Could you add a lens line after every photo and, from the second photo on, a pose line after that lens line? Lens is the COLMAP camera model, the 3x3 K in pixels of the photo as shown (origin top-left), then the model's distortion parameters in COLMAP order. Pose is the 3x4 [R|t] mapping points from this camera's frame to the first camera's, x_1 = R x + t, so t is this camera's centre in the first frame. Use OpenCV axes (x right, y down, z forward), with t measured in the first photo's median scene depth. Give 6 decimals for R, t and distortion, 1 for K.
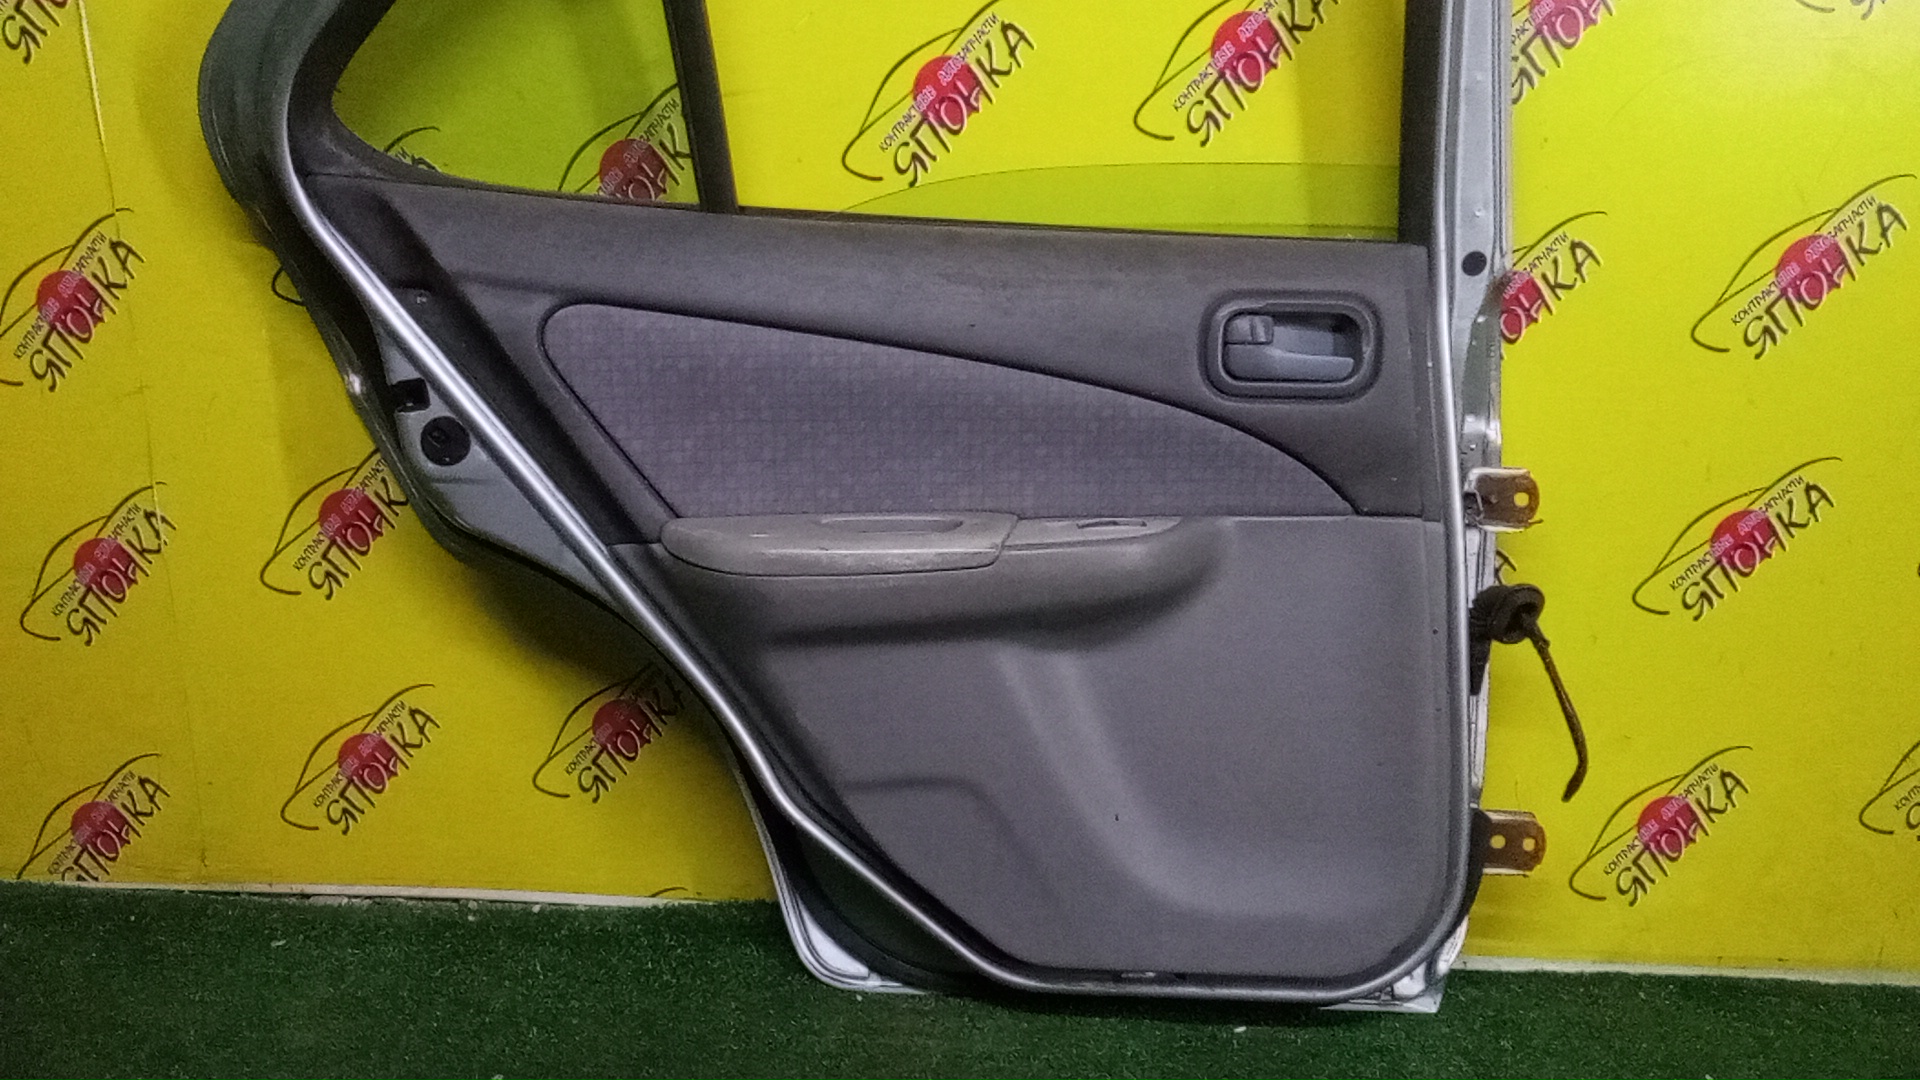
lens RADIAL K [[1556.4, 0, 910.1], [0, 1556.4, 555.1], [0, 0, 1]] dist [0.087860, -0.138690]
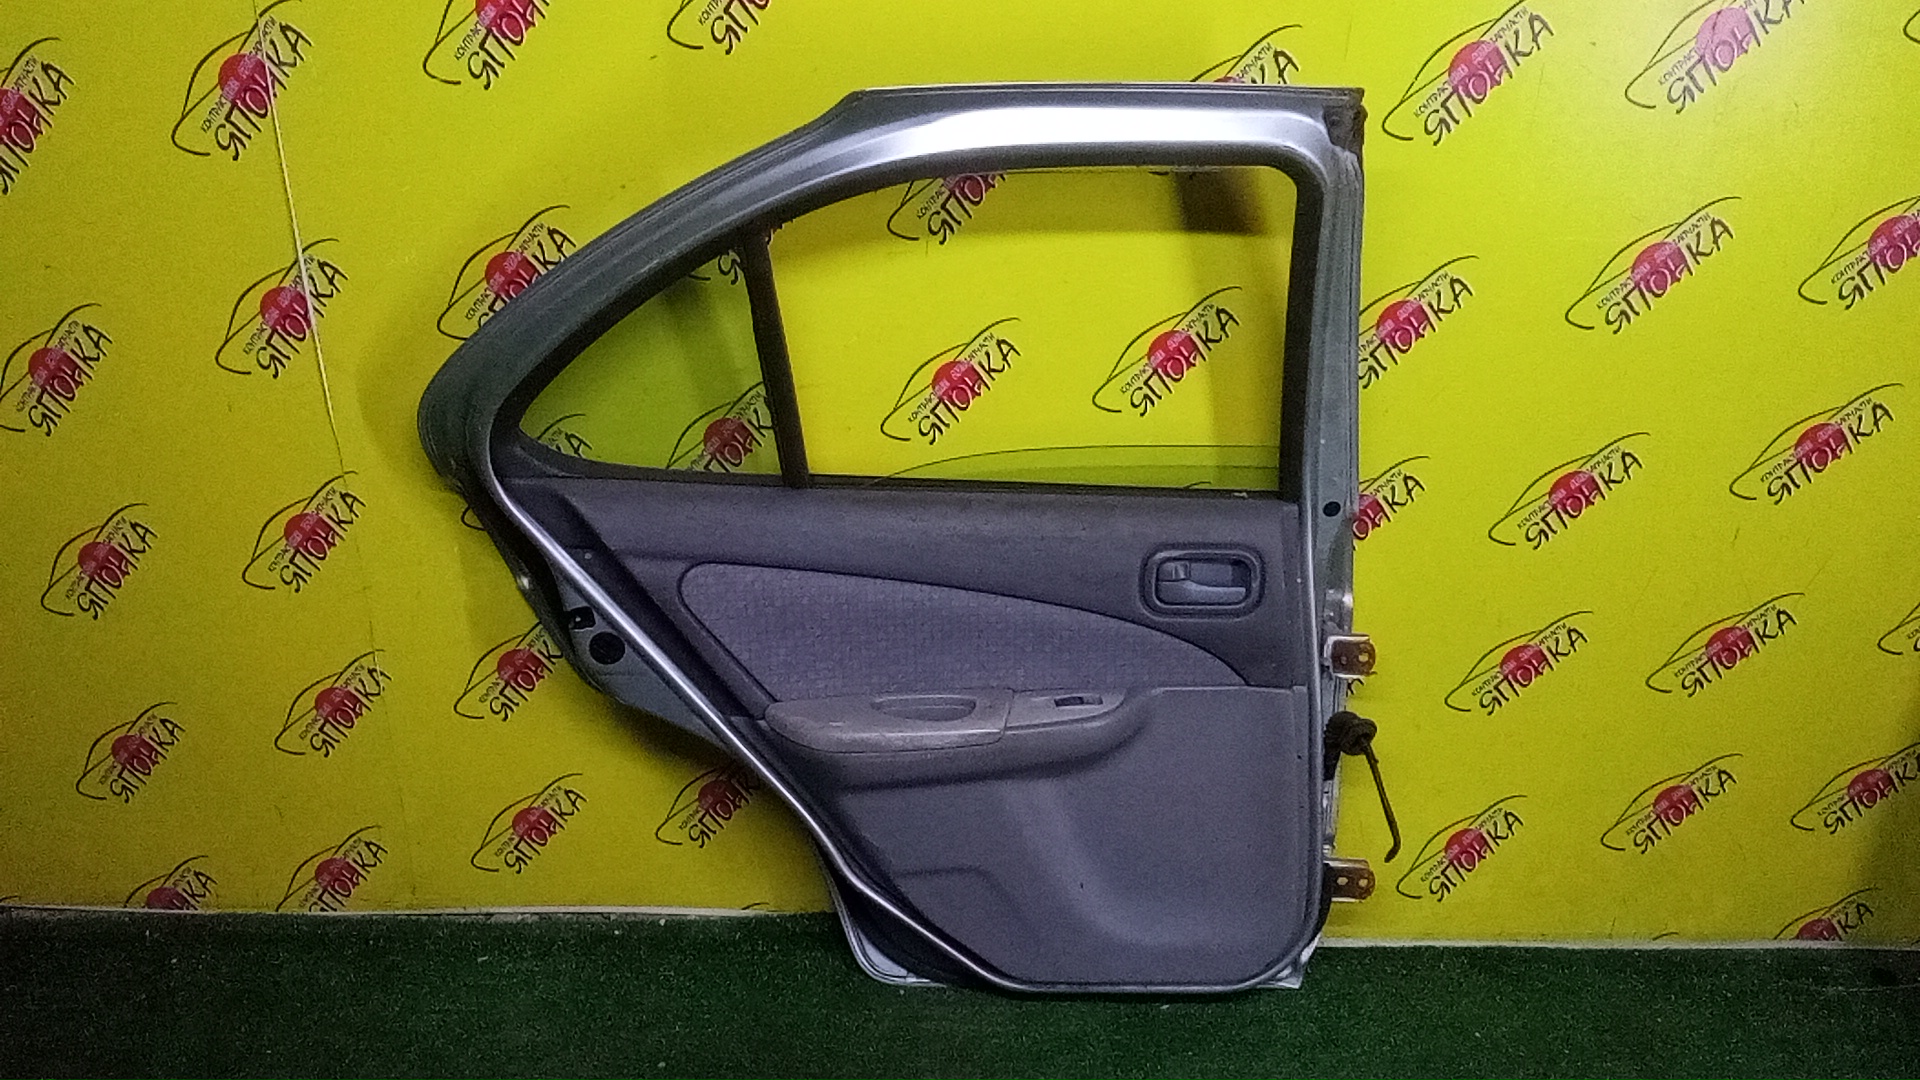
lens RADIAL K [[1556.4, 0, 911.0], [0, 1556.4, 571.5], [0, 0, 1]] dist [0.087860, -0.138690]
pose [[0.999056, -0.026394, 0.034495, -0.067467], [0.020016, 0.984601, 0.173668, -0.365853], [-0.038547, -0.172814, 0.984200, -0.366461]]
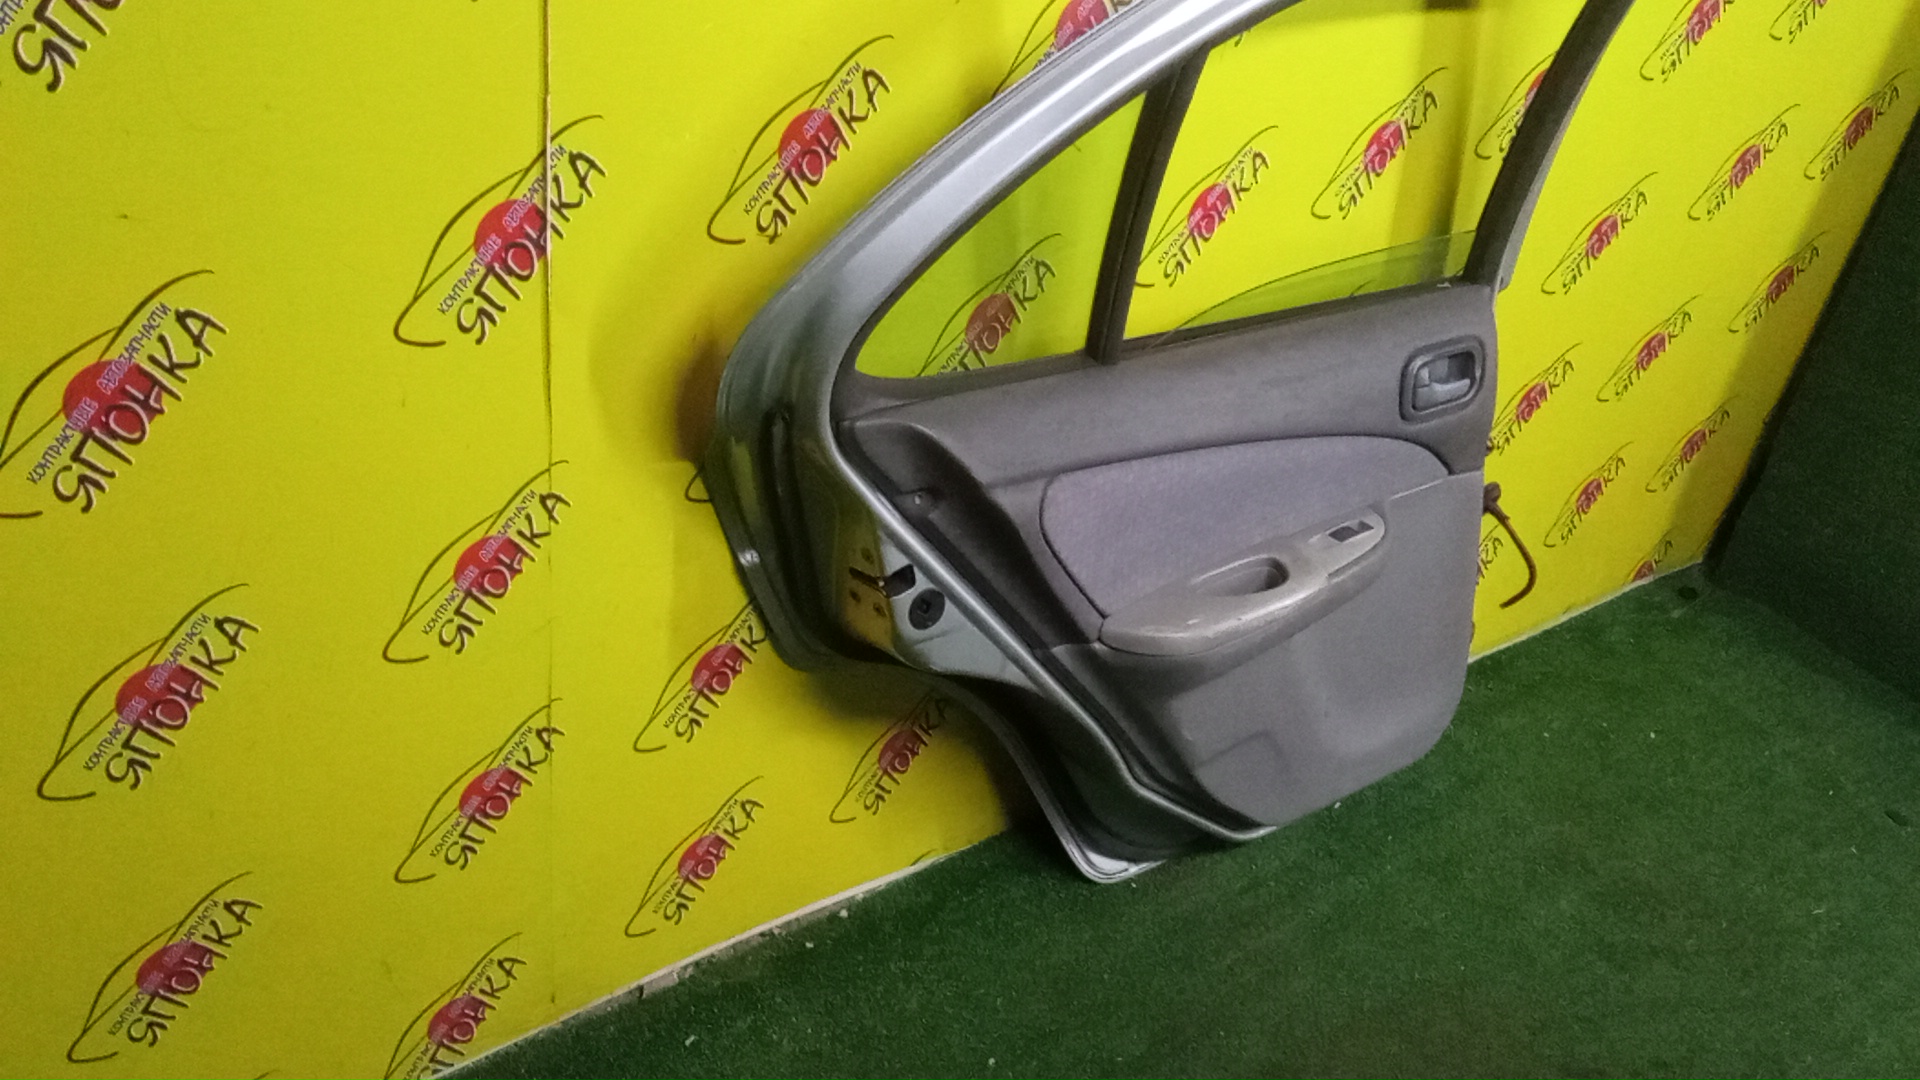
lens RADIAL K [[1556.4, 0, 950.1], [0, 1556.4, 576.1], [0, 0, 1]] dist [0.087860, -0.138690]
pose [[0.787969, -0.282999, 0.546824, -0.853491], [0.098601, 0.934649, 0.341627, -0.455892], [-0.607768, -0.215274, 0.764379, 0.144923]]
